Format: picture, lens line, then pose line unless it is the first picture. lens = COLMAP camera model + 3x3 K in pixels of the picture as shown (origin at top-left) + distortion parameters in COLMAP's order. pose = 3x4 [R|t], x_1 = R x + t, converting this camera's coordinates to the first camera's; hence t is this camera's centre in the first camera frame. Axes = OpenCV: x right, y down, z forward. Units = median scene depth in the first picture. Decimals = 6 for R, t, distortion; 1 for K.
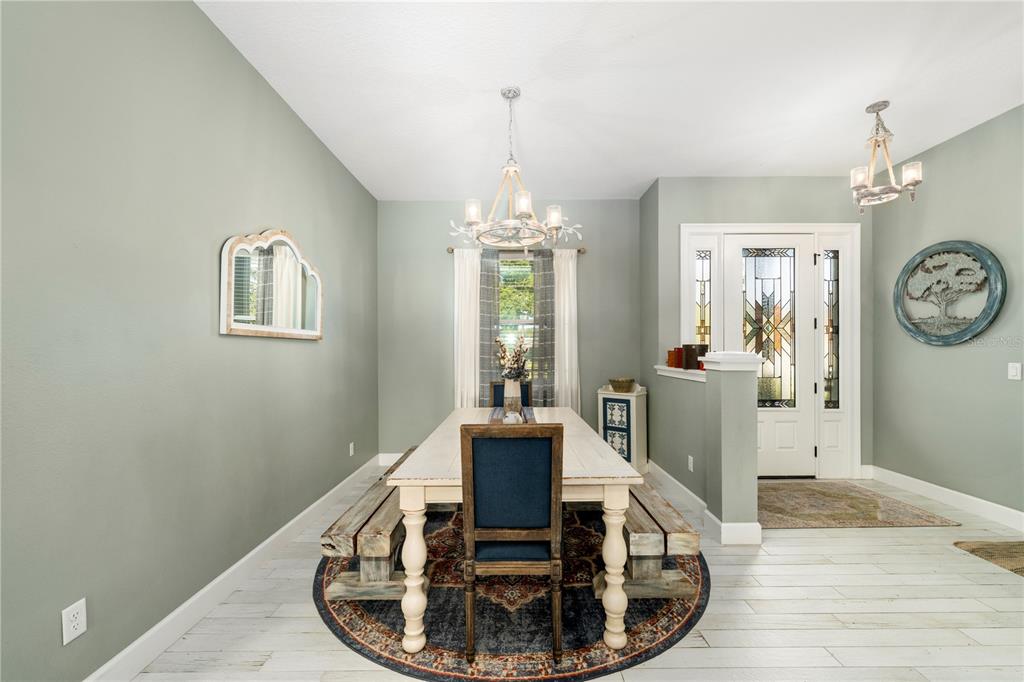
lens RADIAL K [[413.9, 0, 514.3], [0, 413.9, 347.6], [0, 0, 1]] dist [-0.000072, 0.000164]
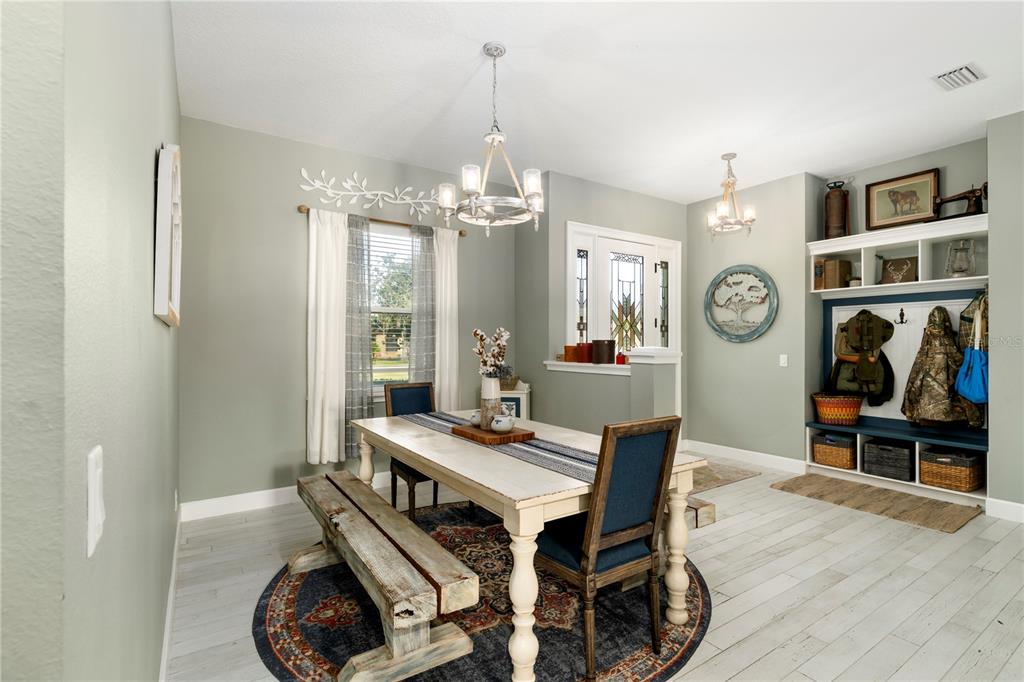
lens RADIAL K [[481.6, 0, 517.4], [0, 481.6, 340.4], [0, 0, 1]] dist [0.002034, 0.000102]
pose [[0.832954, 0.007856, 0.553287, -0.439471], [-0.005106, 0.999966, -0.006512, 0.002459], [-0.553319, 0.002599, 0.832966, 0.106883]]
